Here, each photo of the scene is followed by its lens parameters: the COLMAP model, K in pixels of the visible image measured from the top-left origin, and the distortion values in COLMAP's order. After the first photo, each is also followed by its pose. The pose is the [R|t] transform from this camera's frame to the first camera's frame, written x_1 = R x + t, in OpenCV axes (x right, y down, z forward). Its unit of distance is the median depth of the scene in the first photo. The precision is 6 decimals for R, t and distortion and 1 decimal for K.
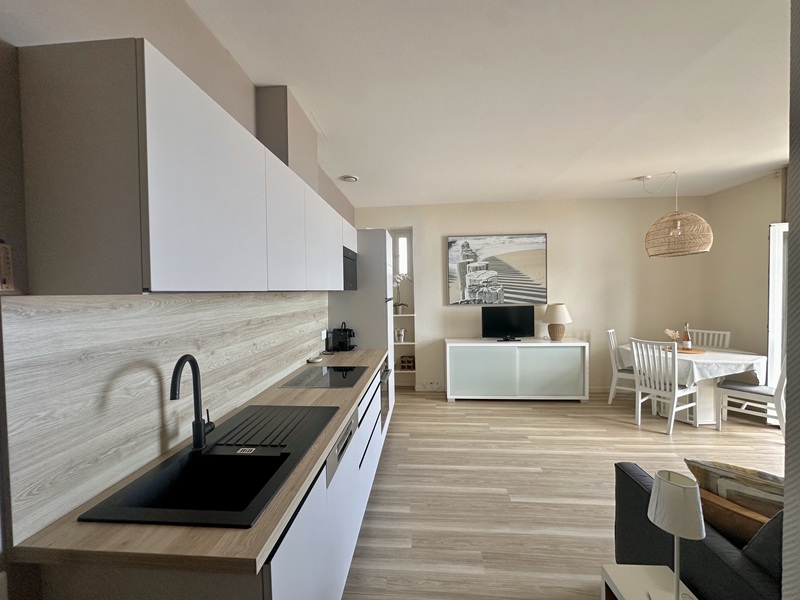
lens RADIAL K [[322.2, 0, 401.2], [0, 322.2, 298.9], [0, 0, 1]] dist [0.002170, 0.000316]
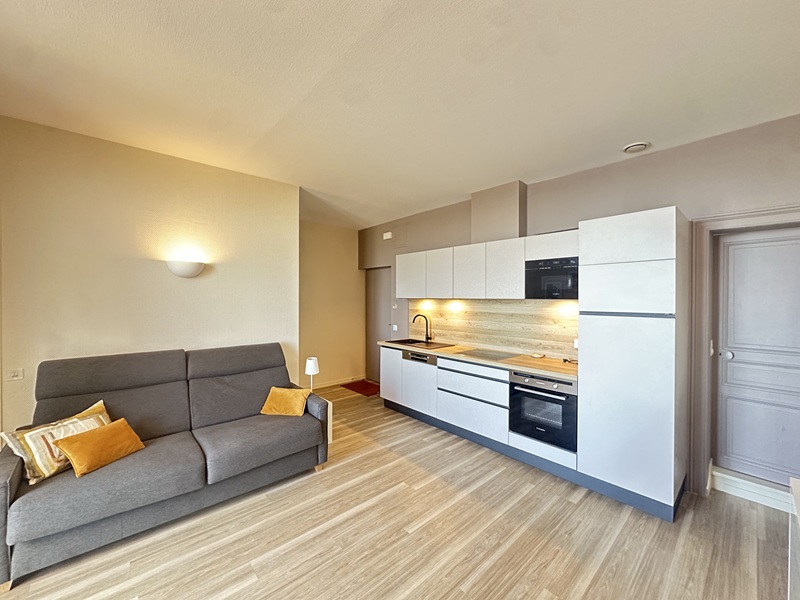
lens RADIAL K [[322.2, 0, 398.5], [0, 322.2, 297.5], [0, 0, 1]] dist [0.002170, 0.000316]
pose [[-0.695130, 0.013184, -0.718763, 0.578470], [-0.012662, 0.999452, 0.030578, -0.036804], [0.718773, 0.030357, -0.694582, 0.869075]]
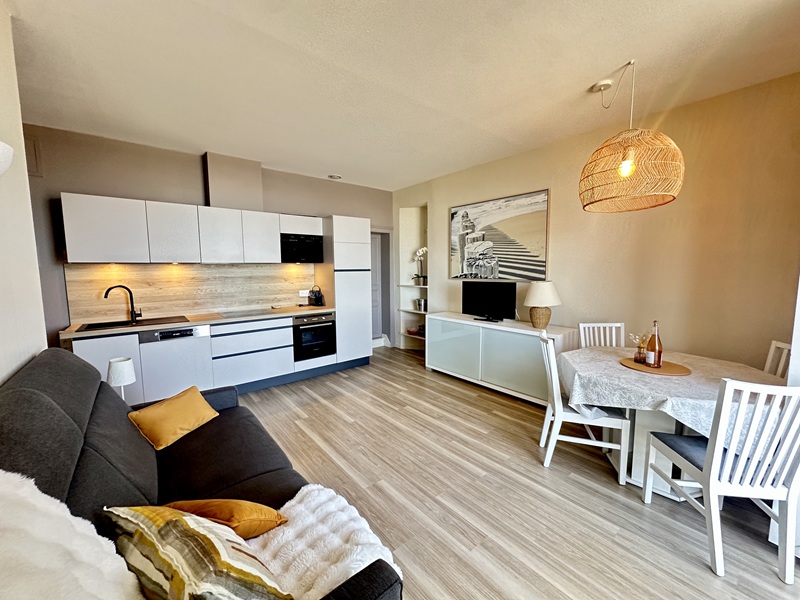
lens RADIAL K [[322.2, 0, 399.0], [0, 322.2, 297.8], [0, 0, 1]] dist [0.002170, 0.000316]
pose [[0.690456, 0.080387, -0.718894, 0.764433], [-0.022285, 0.995698, 0.089935, -0.006978], [0.723031, -0.046075, 0.689277, 0.202552]]
